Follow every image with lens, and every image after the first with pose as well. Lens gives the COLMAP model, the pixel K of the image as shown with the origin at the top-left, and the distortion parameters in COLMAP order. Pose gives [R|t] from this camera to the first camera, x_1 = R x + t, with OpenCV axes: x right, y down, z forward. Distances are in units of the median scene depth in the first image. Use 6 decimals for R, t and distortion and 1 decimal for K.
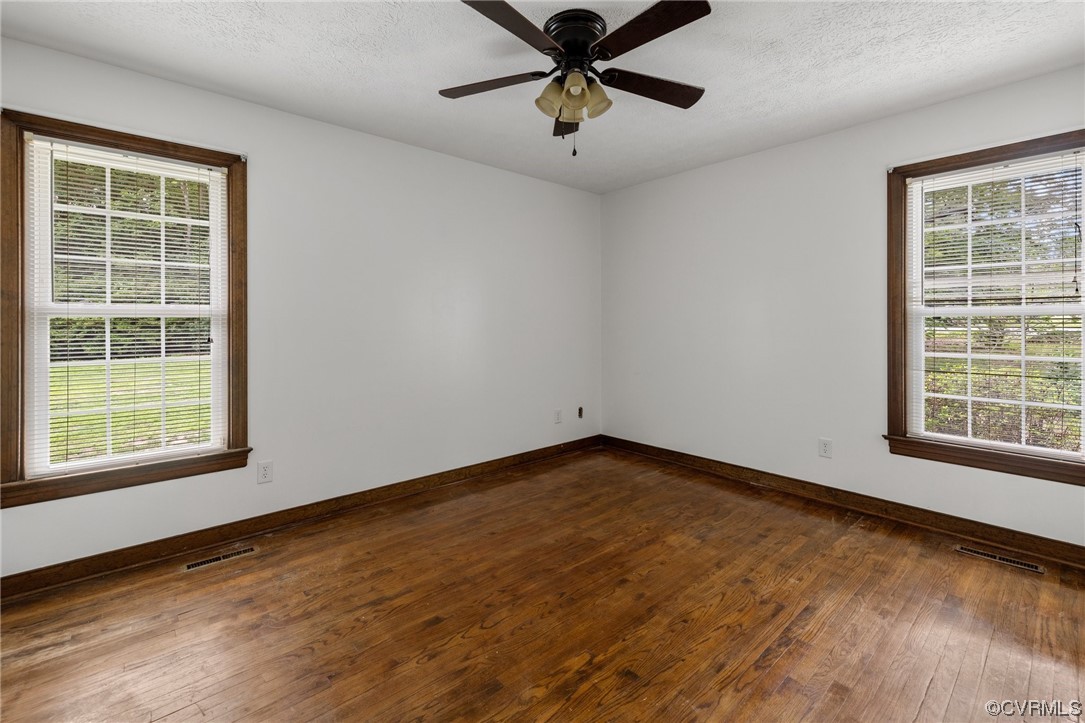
lens RADIAL K [[486.2, 0, 561.6], [0, 486.2, 318.8], [0, 0, 1]] dist [-0.000549, 0.000074]
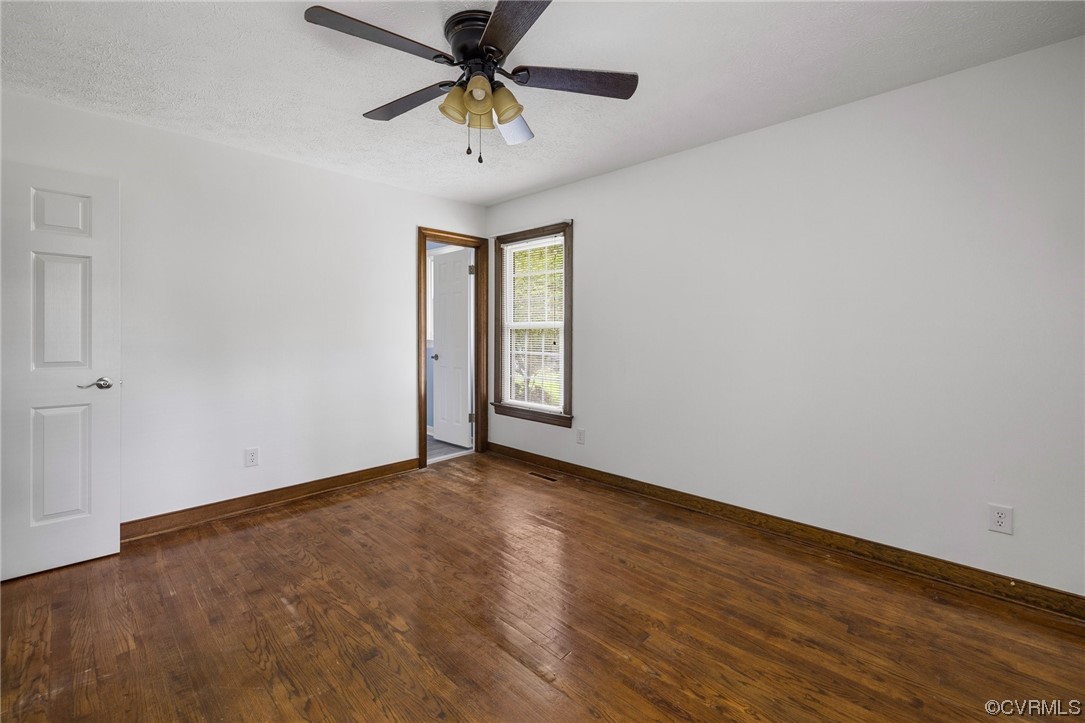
lens RADIAL K [[459.3, 0, 545.3], [0, 459.3, 330.6], [0, 0, 1]] dist [0.000951, 0.000467]
pose [[0.044409, 0.001981, -0.999011, 0.755295], [0.008197, 0.999964, 0.002348, 0.000502], [0.998980, -0.008294, 0.044392, 0.857764]]
